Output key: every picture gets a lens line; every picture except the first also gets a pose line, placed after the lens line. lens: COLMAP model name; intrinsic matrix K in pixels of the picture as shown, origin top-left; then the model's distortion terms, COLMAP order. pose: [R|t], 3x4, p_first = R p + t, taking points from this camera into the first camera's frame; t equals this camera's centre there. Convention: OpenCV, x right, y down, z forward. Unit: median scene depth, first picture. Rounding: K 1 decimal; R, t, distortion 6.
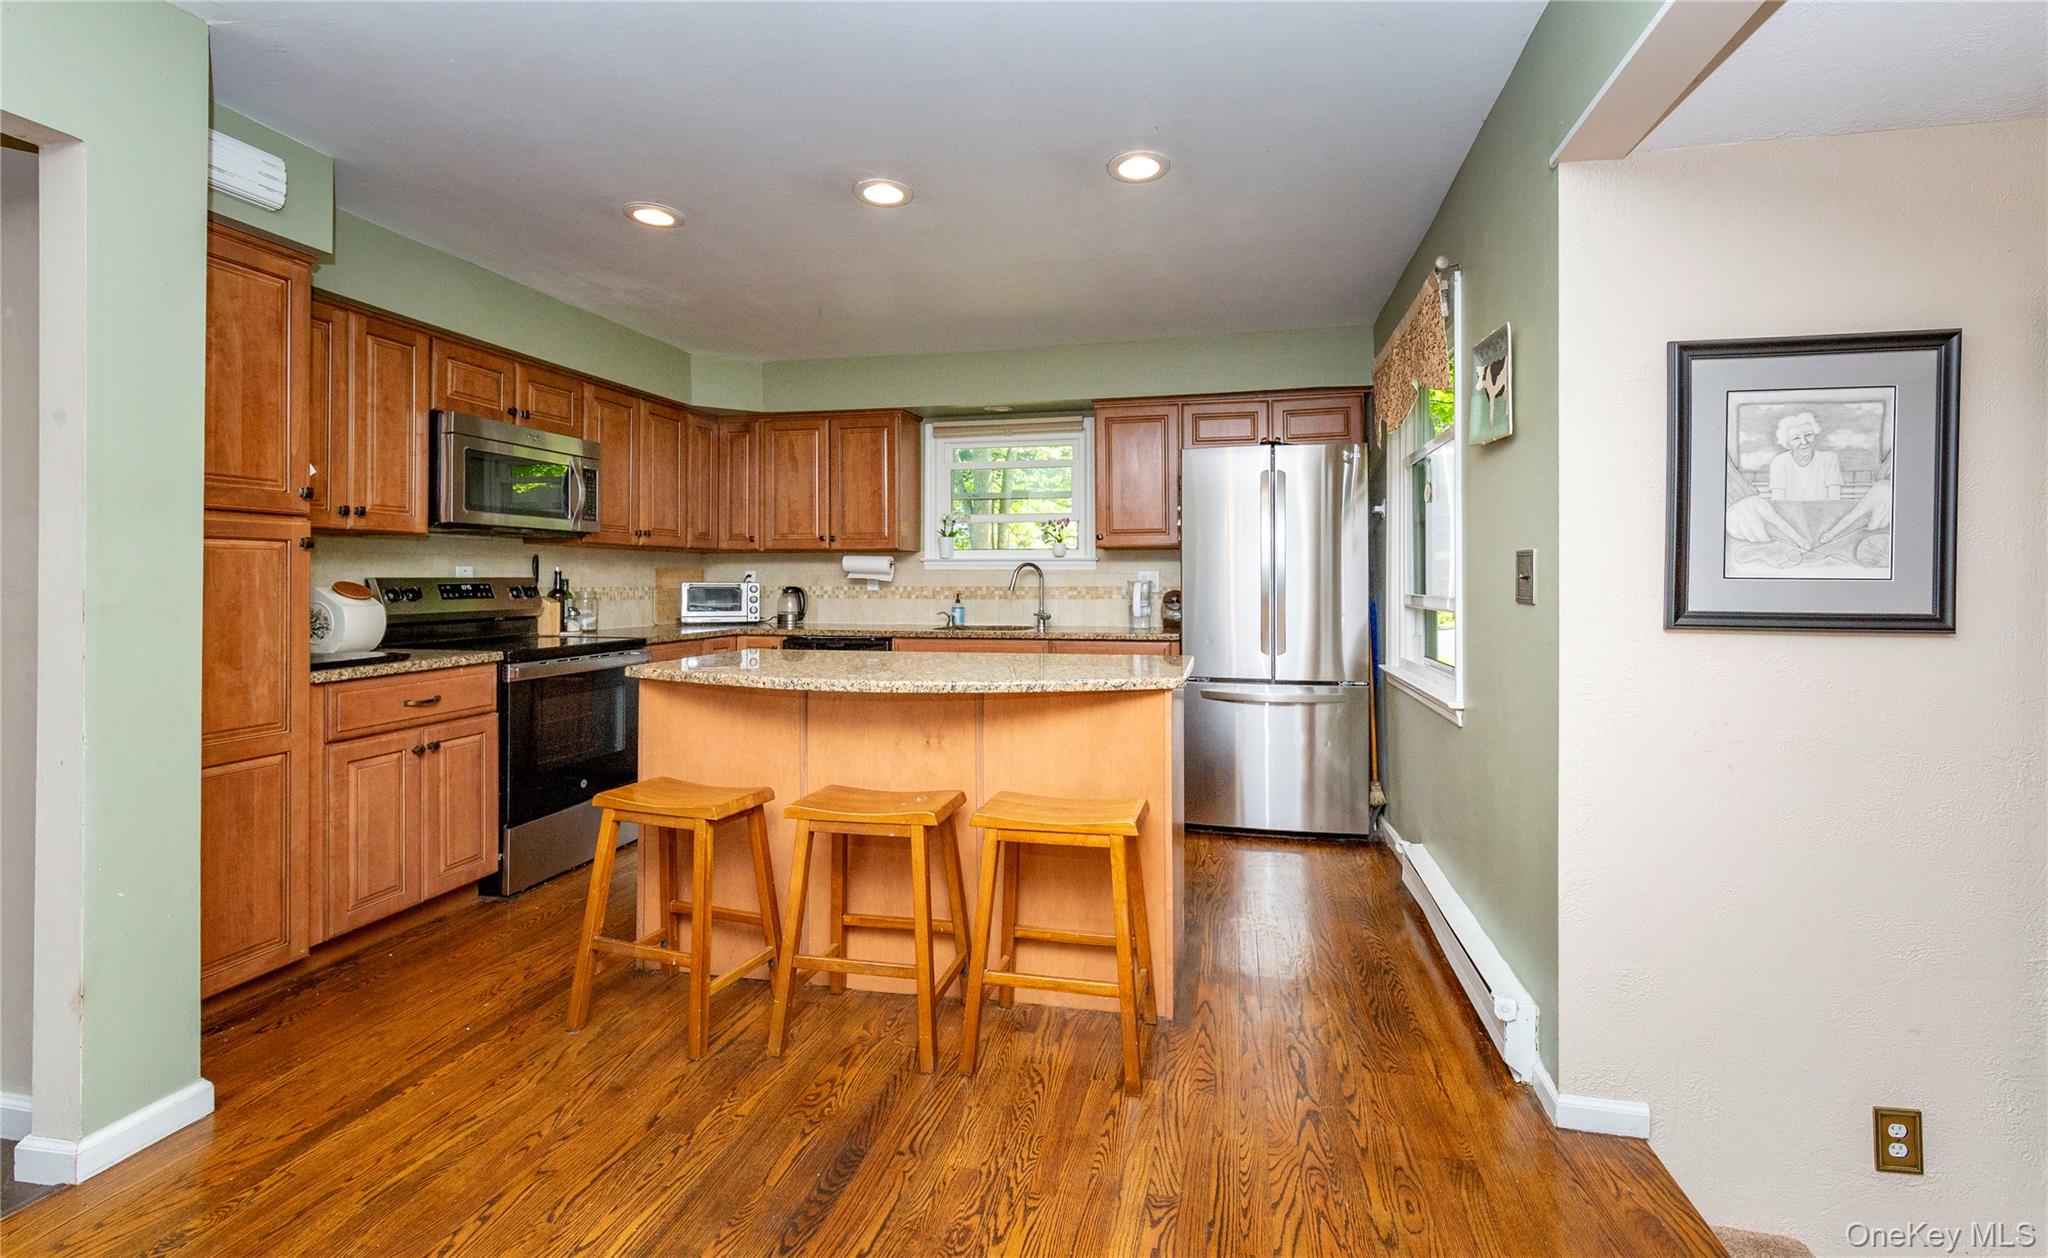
lens RADIAL K [[879.8, 0, 1043.2], [0, 879.8, 553.2], [0, 0, 1]] dist [-0.002040, -0.000220]
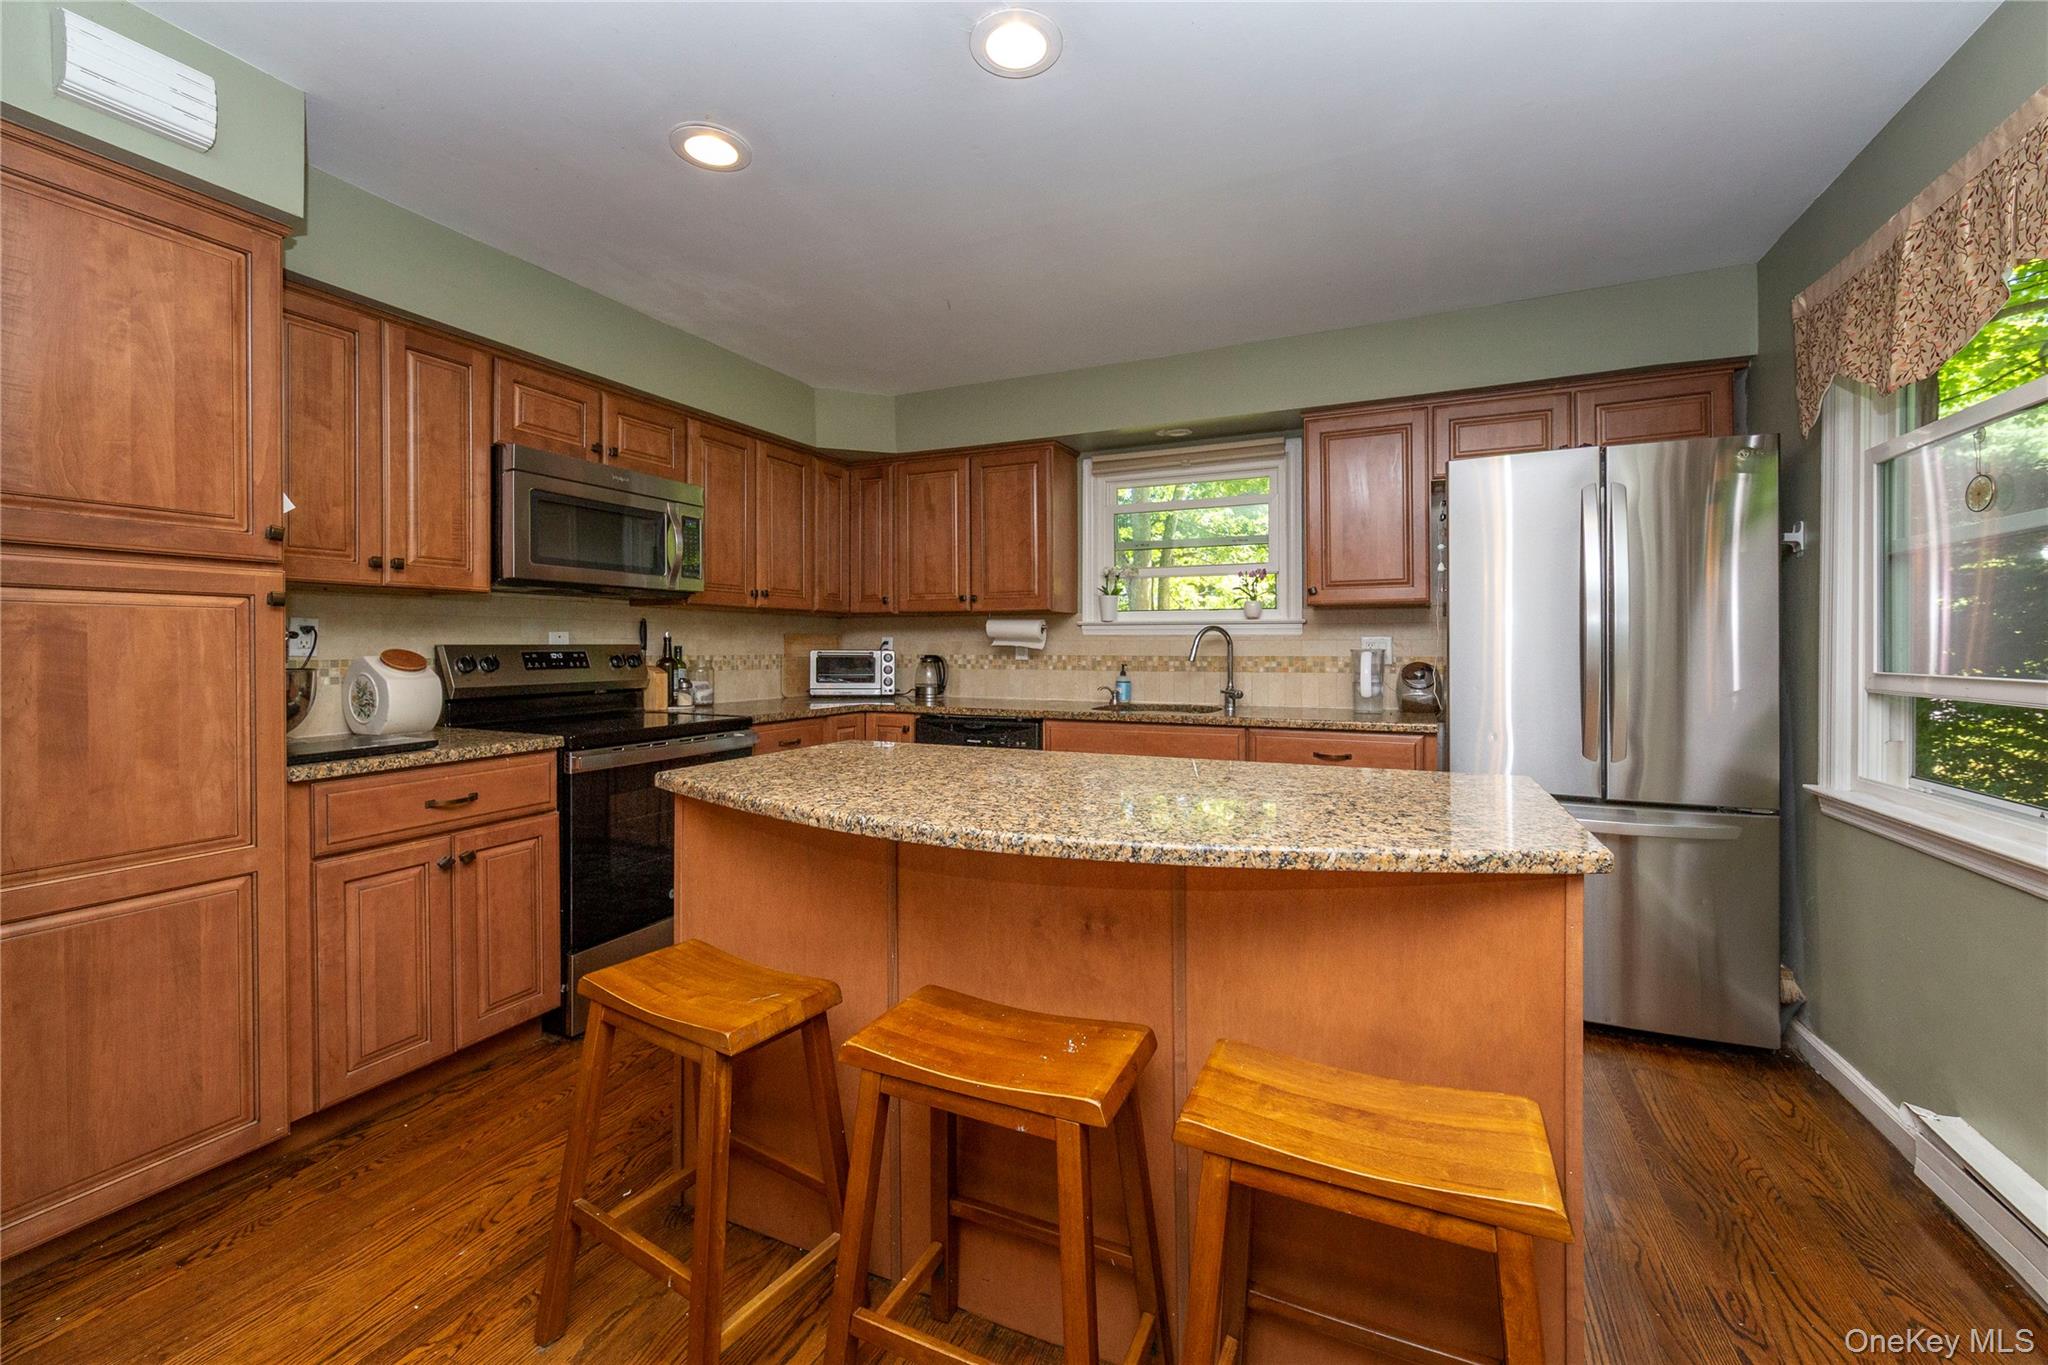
lens RADIAL K [[834.3, 0, 1012.8], [0, 834.3, 652.2], [0, 0, 1]] dist [-0.003075, -0.000084]
pose [[0.976352, 0.002237, -0.216174, -0.041675], [0.005661, 0.999339, 0.035910, 0.008671], [0.216111, -0.036285, 0.975694, 0.314617]]
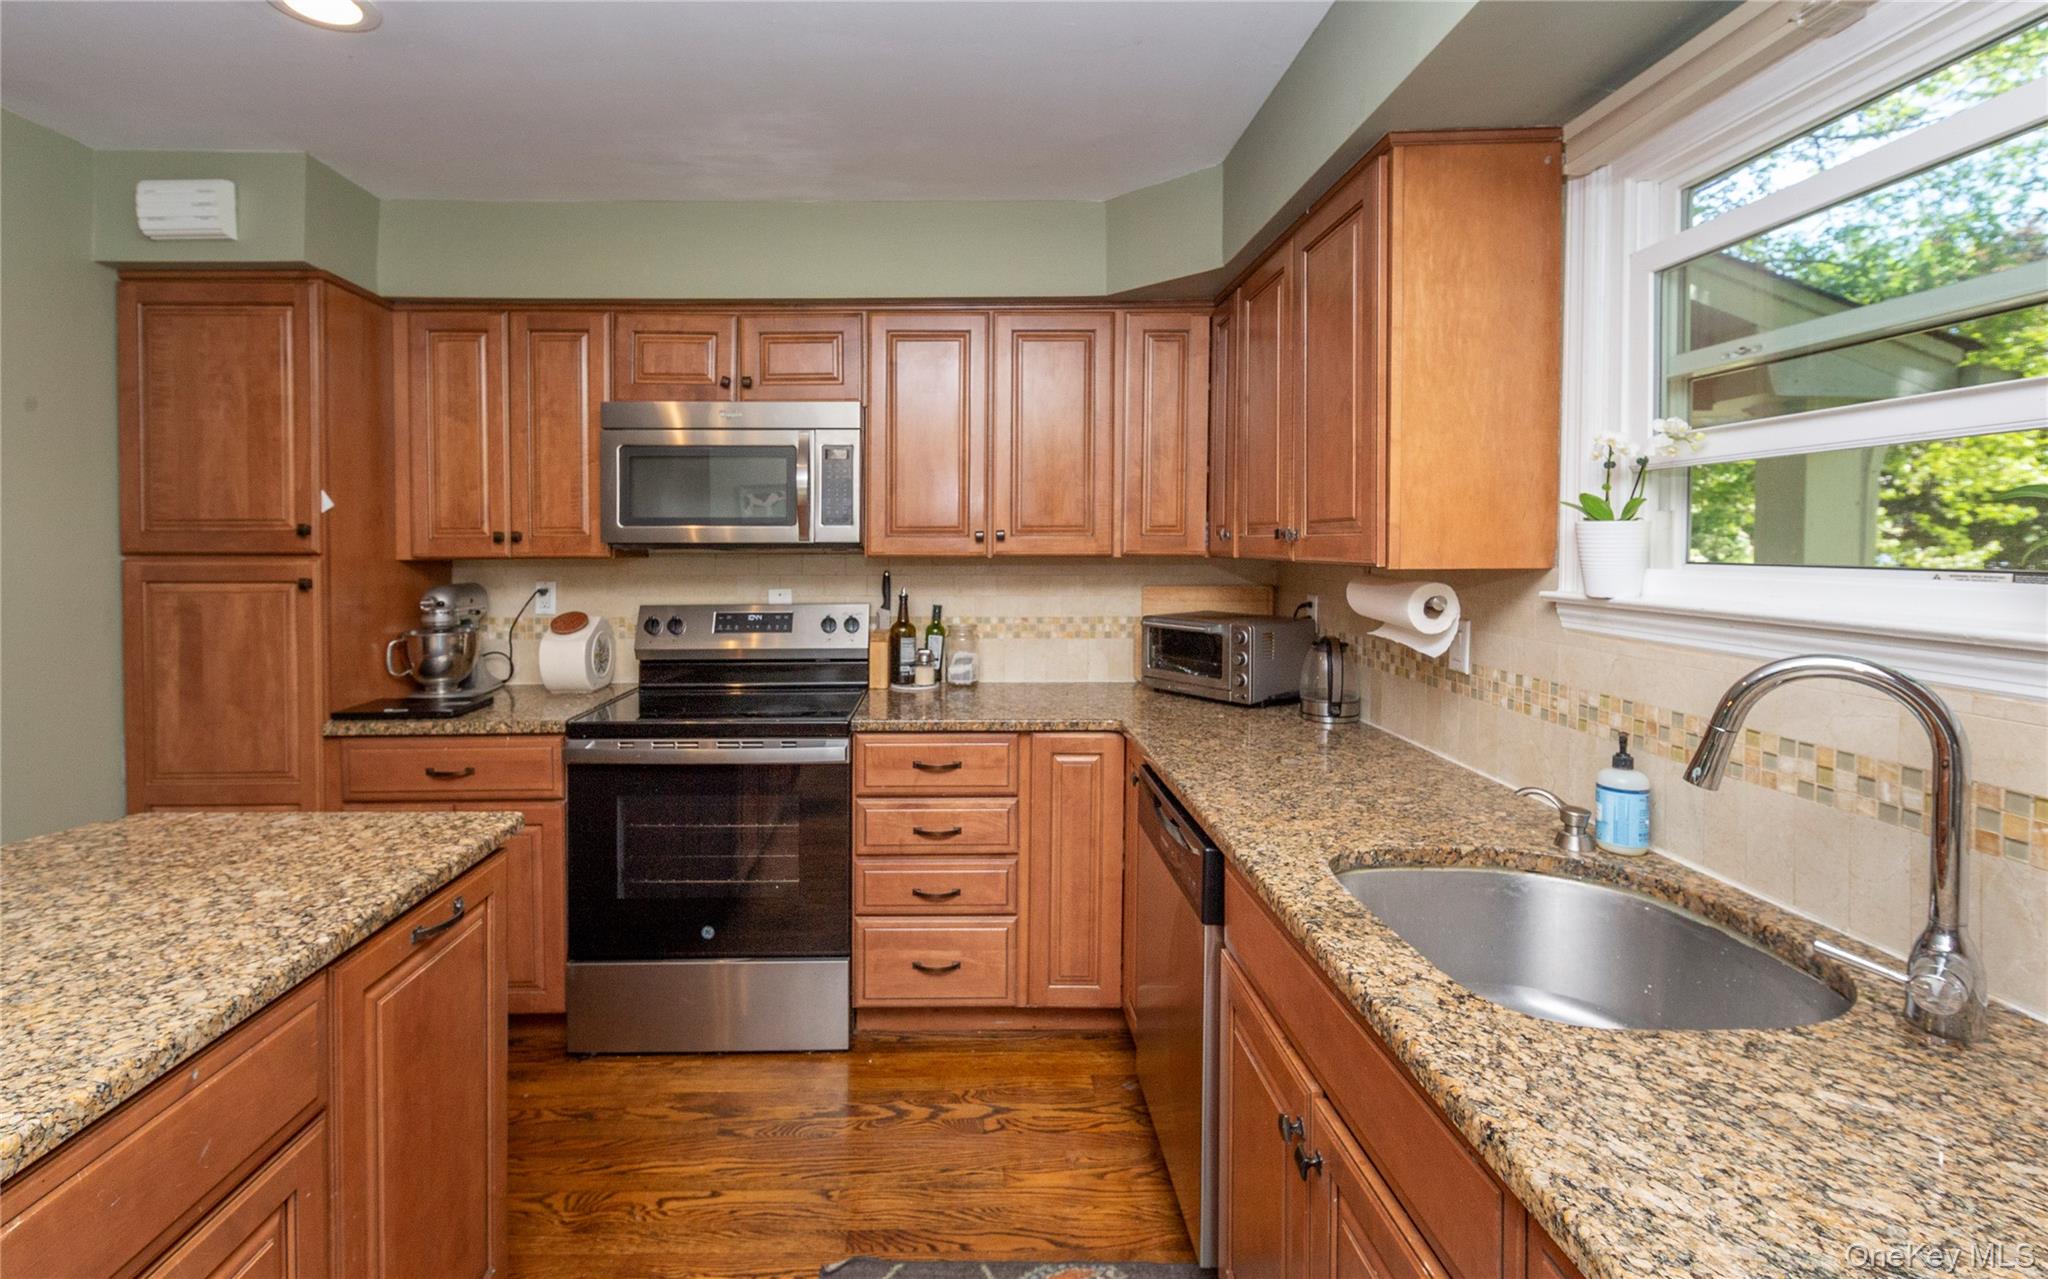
lens RADIAL K [[851.1, 0, 971.5], [0, 851.1, 571.6], [0, 0, 1]] dist [-0.001928, -0.000427]
pose [[0.220765, 0.026642, -0.974963, 0.137597], [0.031483, 0.998911, 0.034426, -0.024343], [0.974819, -0.038295, 0.219686, 1.079533]]
